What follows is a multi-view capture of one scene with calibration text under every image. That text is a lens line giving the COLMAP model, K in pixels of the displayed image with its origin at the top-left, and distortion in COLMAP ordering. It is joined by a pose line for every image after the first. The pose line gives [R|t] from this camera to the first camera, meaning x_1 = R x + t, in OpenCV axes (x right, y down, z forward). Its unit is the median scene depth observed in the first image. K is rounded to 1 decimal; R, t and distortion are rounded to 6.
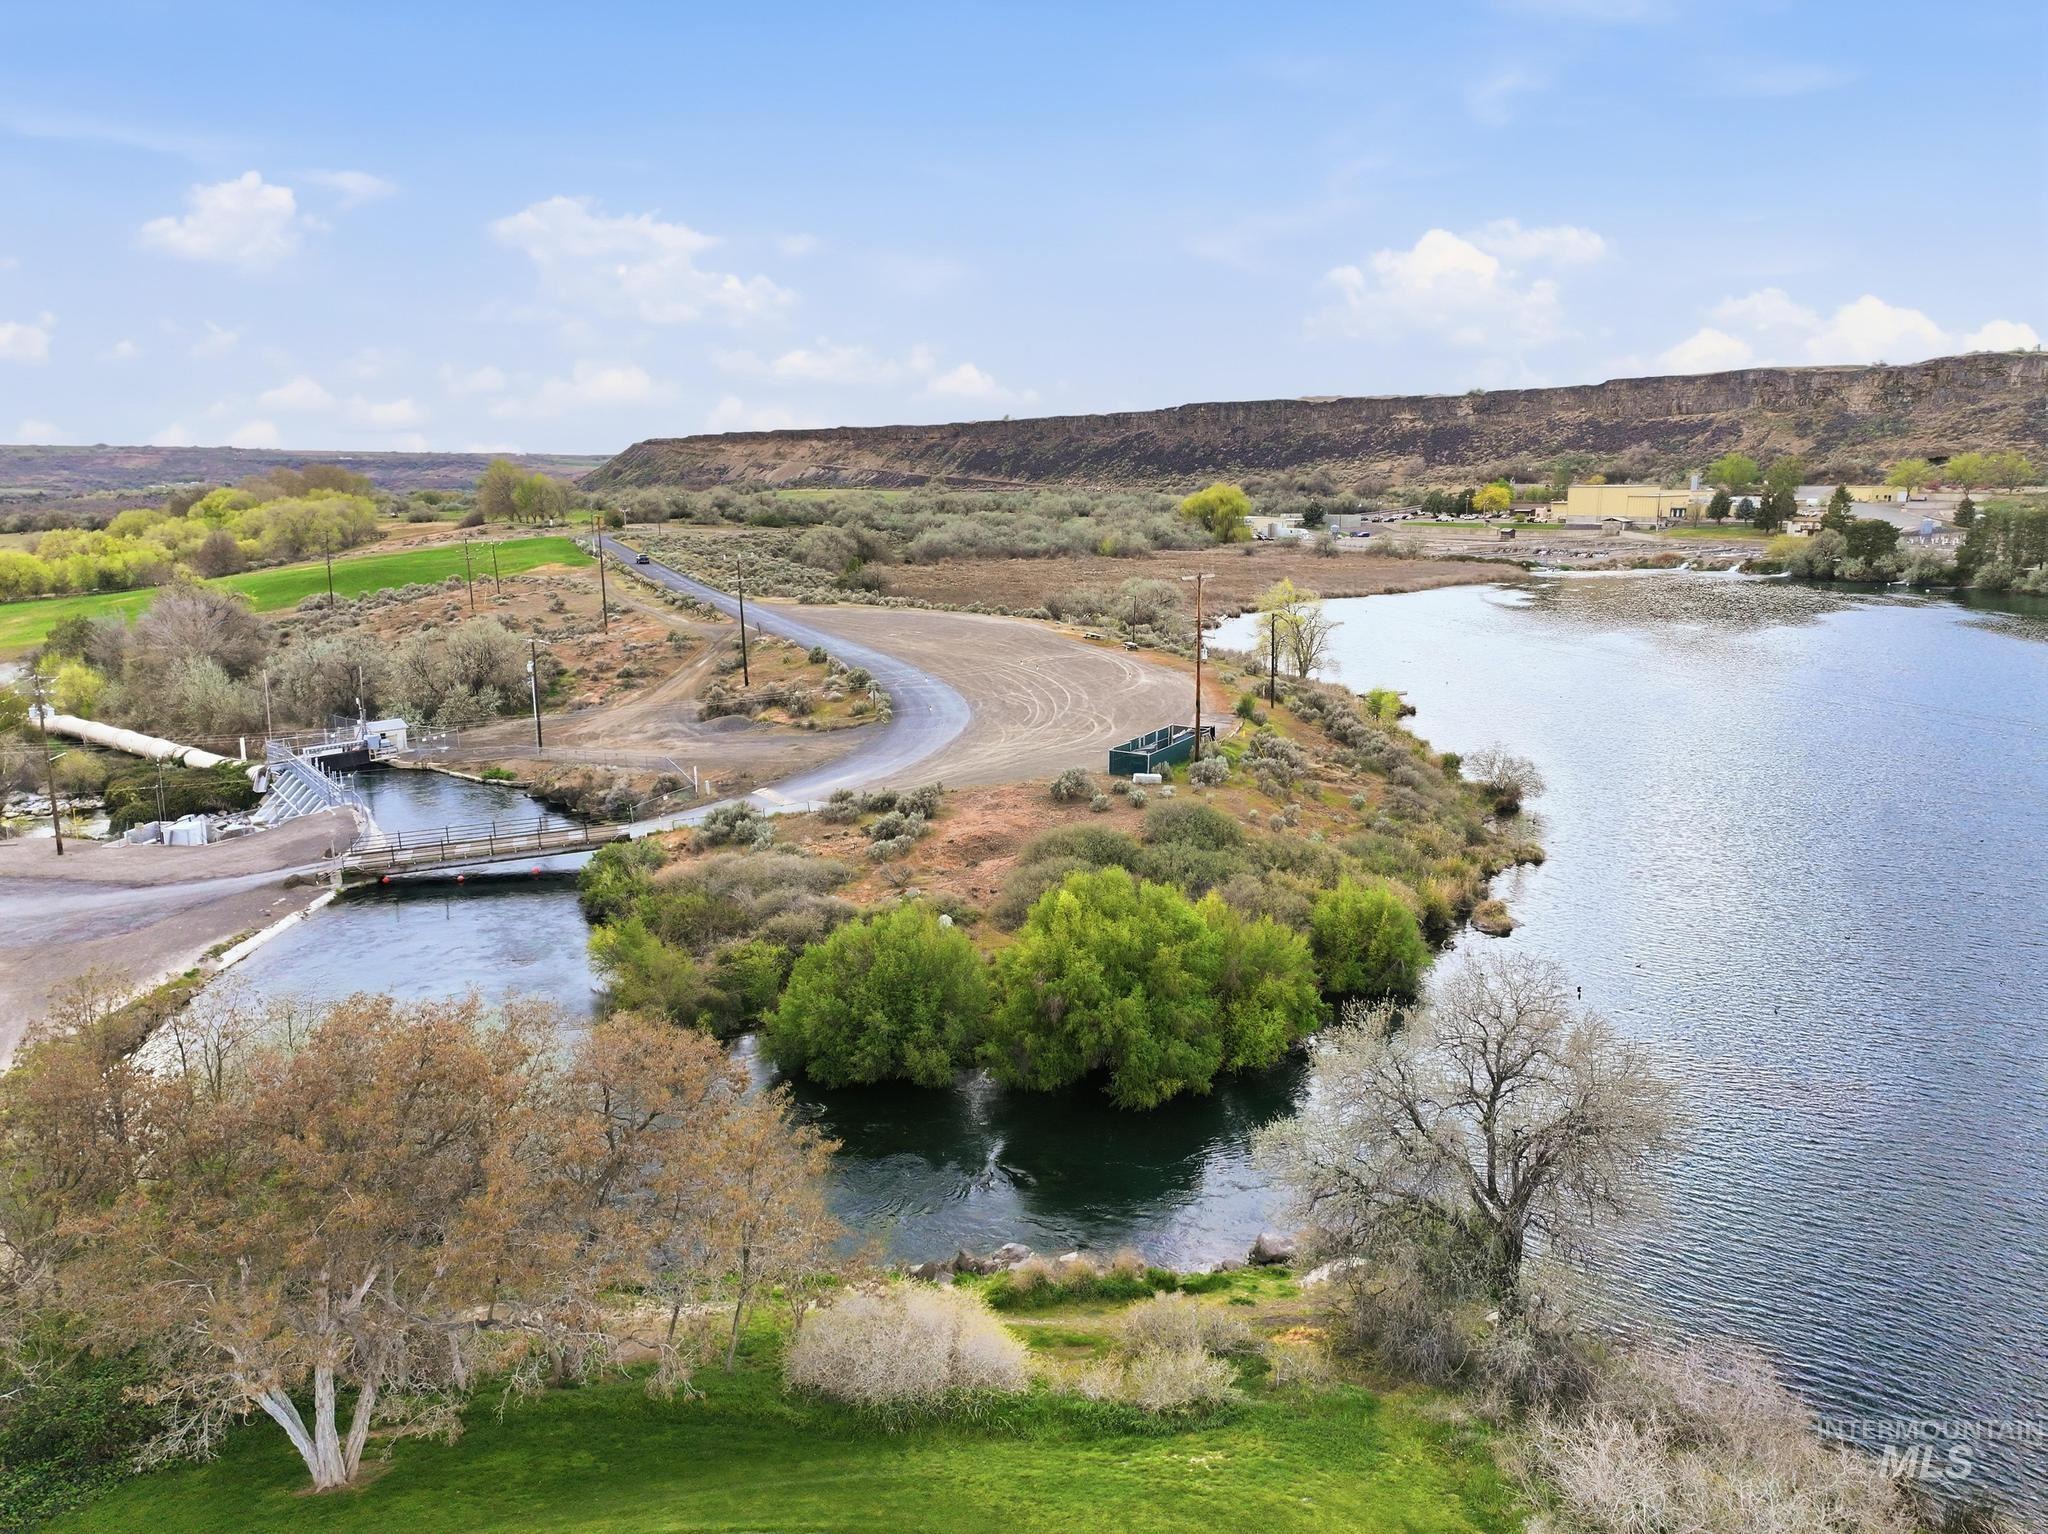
lens RADIAL K [[1434.3, 0, 1037.2], [0, 1434.3, 765.1], [0, 0, 1]] dist [0.001490, 0.008274]
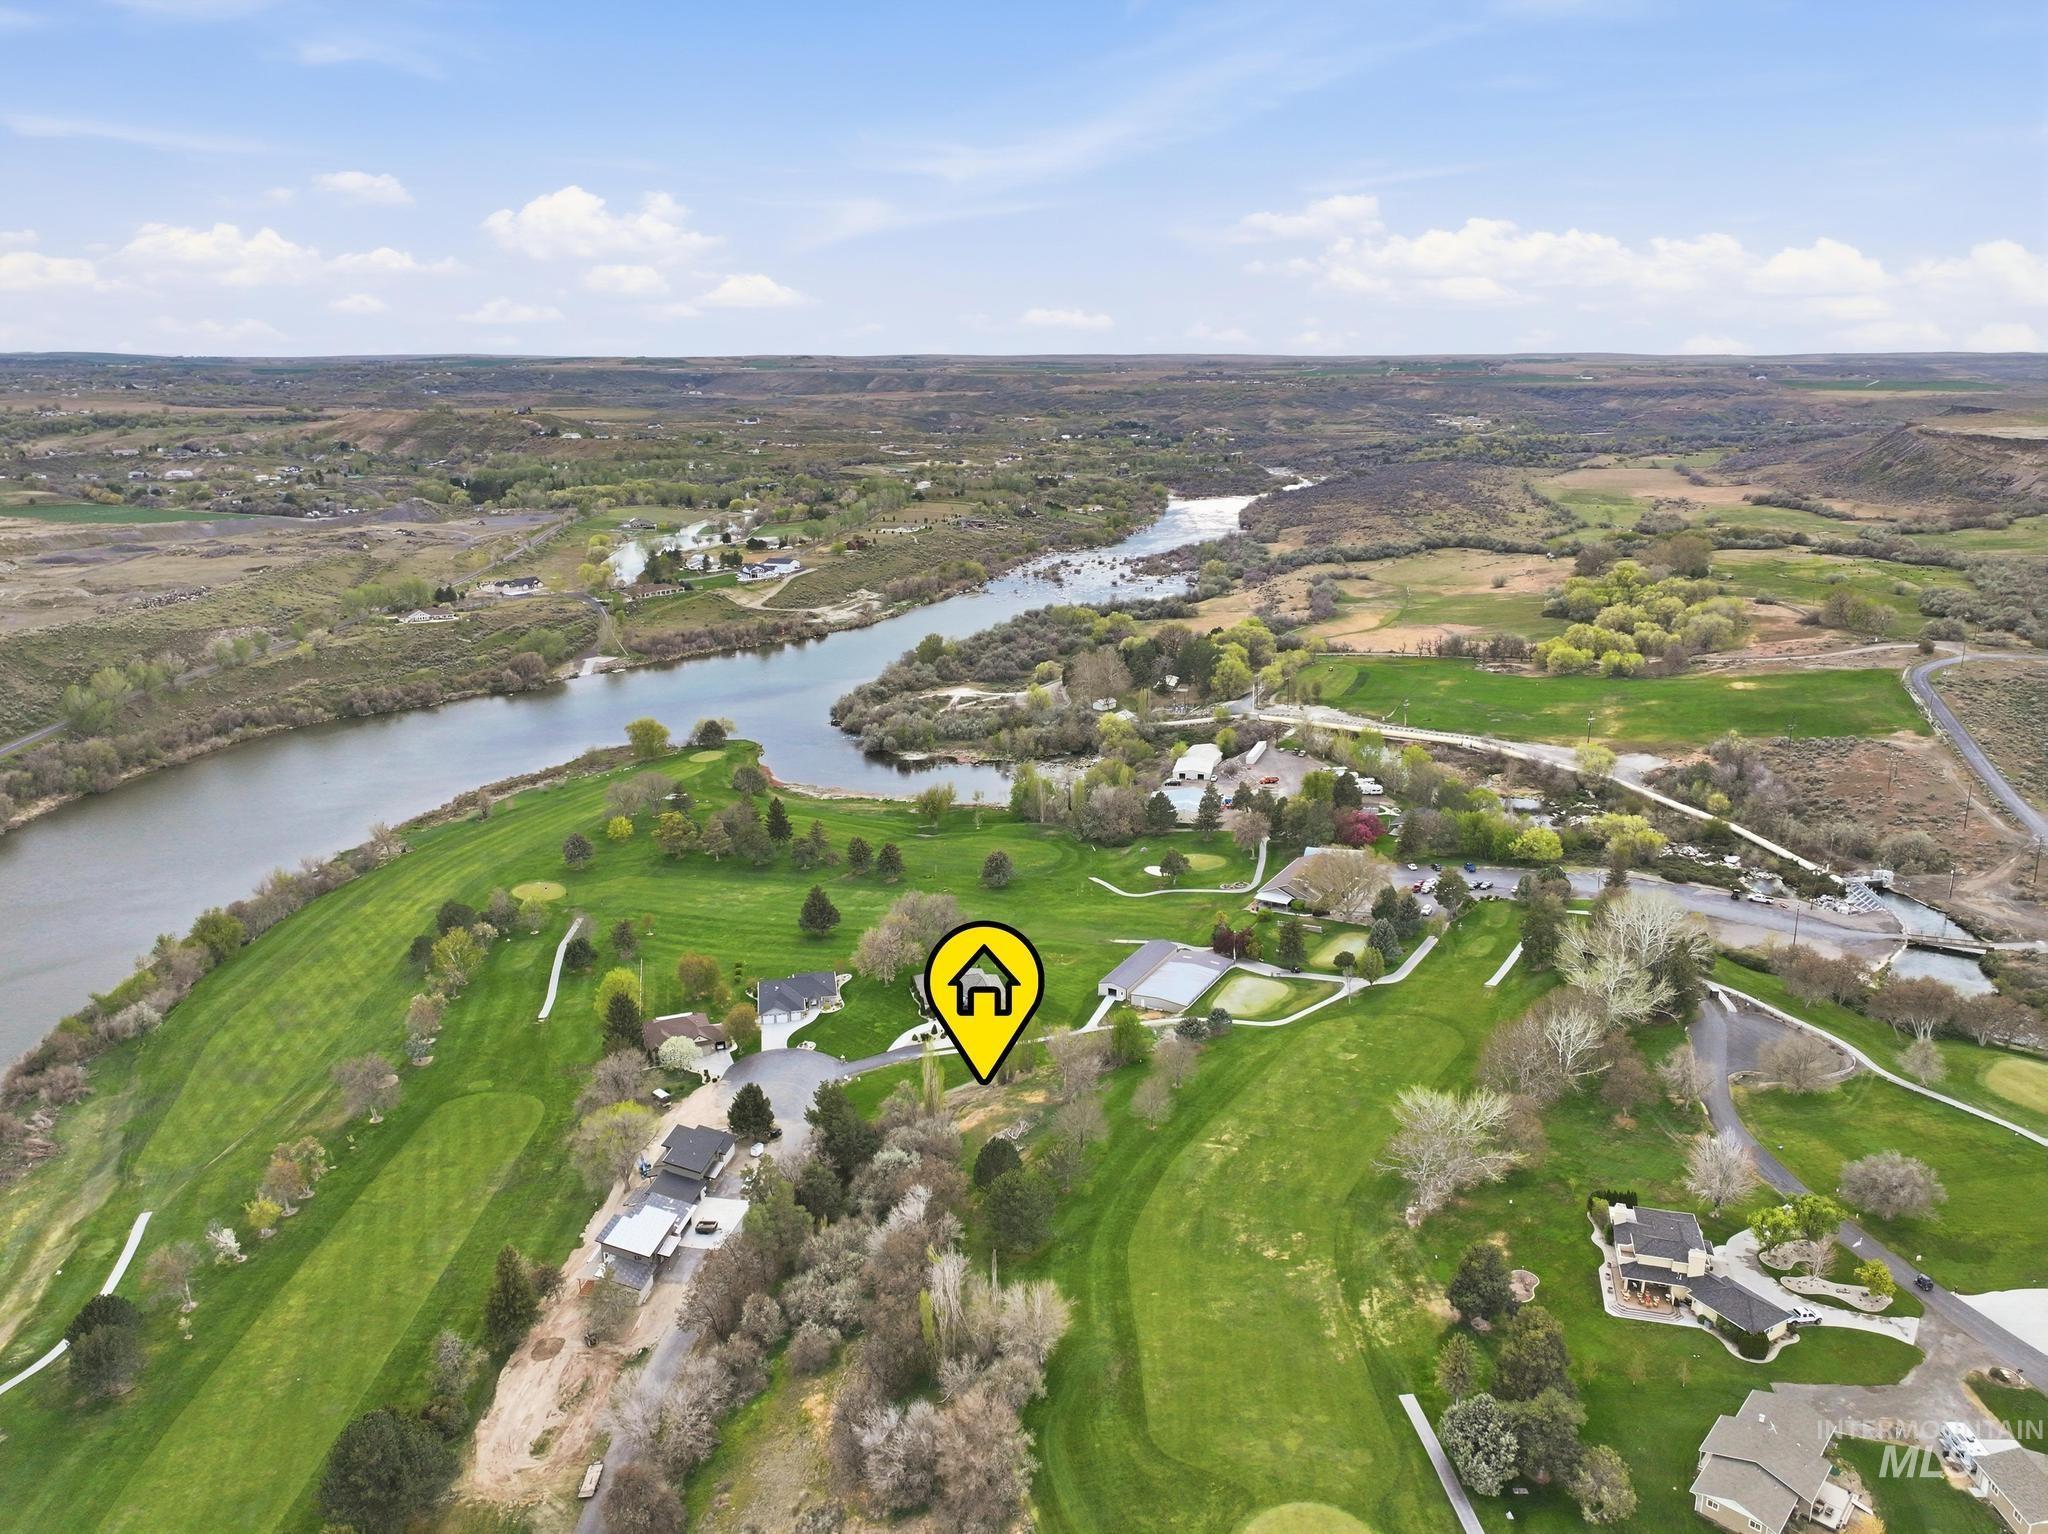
lens RADIAL K [[1434.3, 0, 1037.2], [0, 1434.3, 765.1], [0, 0, 1]] dist [0.001490, 0.008274]
pose [[0.708980, 0.189157, -0.679388, 0.270579], [-0.147338, 0.981828, 0.119608, -0.349233], [0.689666, 0.015300, 0.723966, -2.373831]]
